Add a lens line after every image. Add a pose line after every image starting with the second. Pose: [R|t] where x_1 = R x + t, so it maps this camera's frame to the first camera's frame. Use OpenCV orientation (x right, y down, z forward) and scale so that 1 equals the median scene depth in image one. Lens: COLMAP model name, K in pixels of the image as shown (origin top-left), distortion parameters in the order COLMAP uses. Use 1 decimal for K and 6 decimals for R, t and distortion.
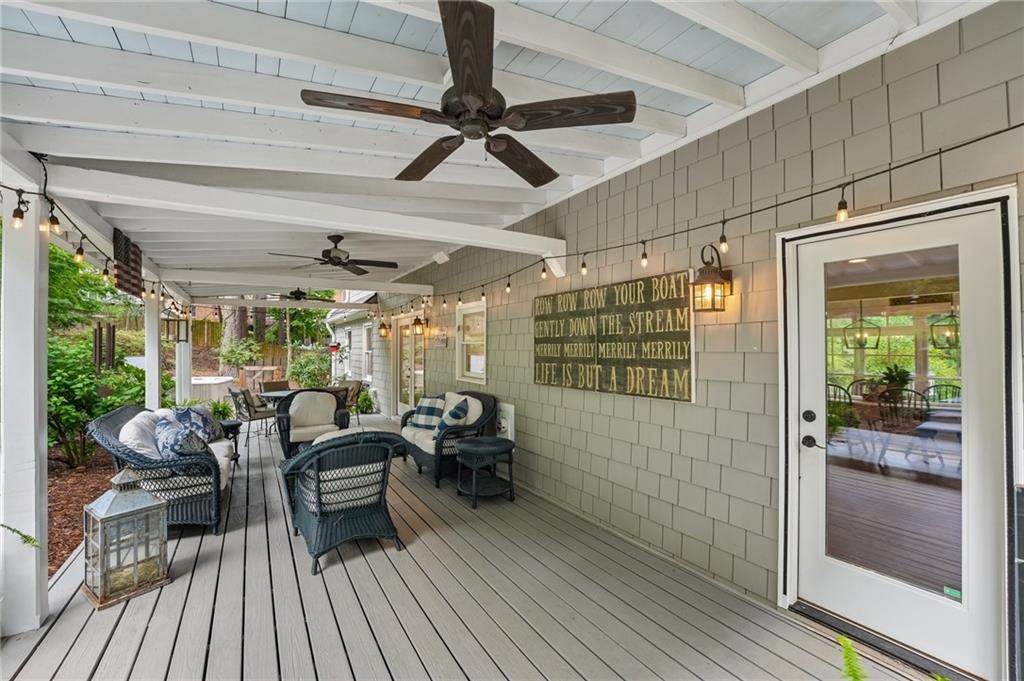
lens RADIAL K [[420.0, 0, 507.4], [0, 420.0, 336.8], [0, 0, 1]] dist [-0.026916, 0.000054]
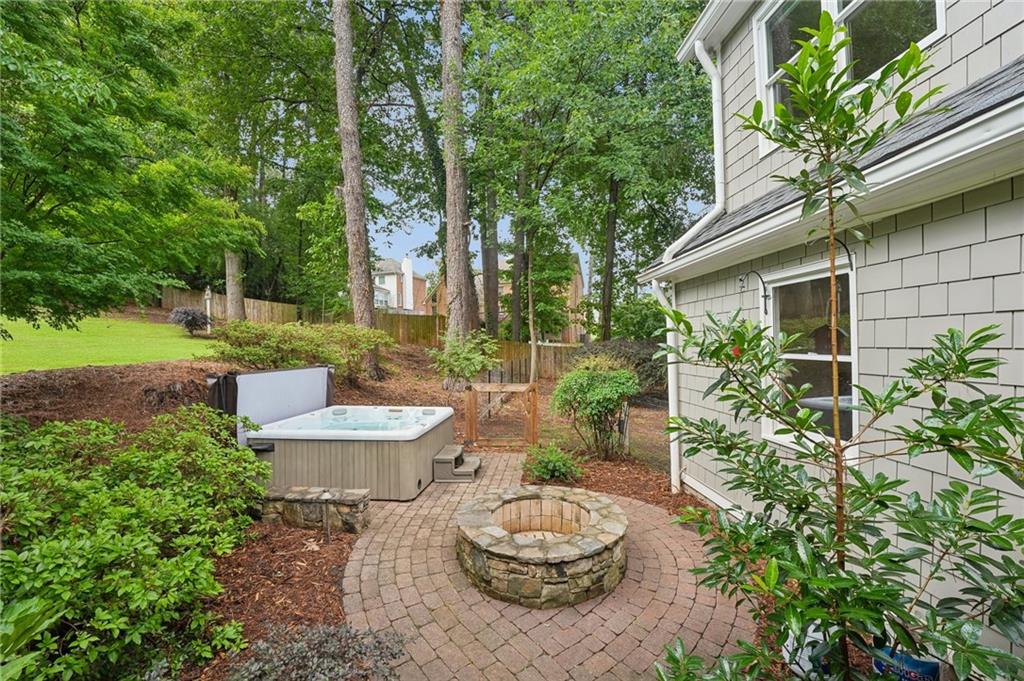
lens RADIAL K [[420.0, 0, 507.4], [0, 420.0, 336.8], [0, 0, 1]] dist [-0.026916, 0.000054]
pose [[0.883611, -0.002379, -0.468215, -0.346283], [0.003810, 0.999991, 0.002109, 0.012250], [0.468206, -0.003648, 0.883612, 0.551713]]
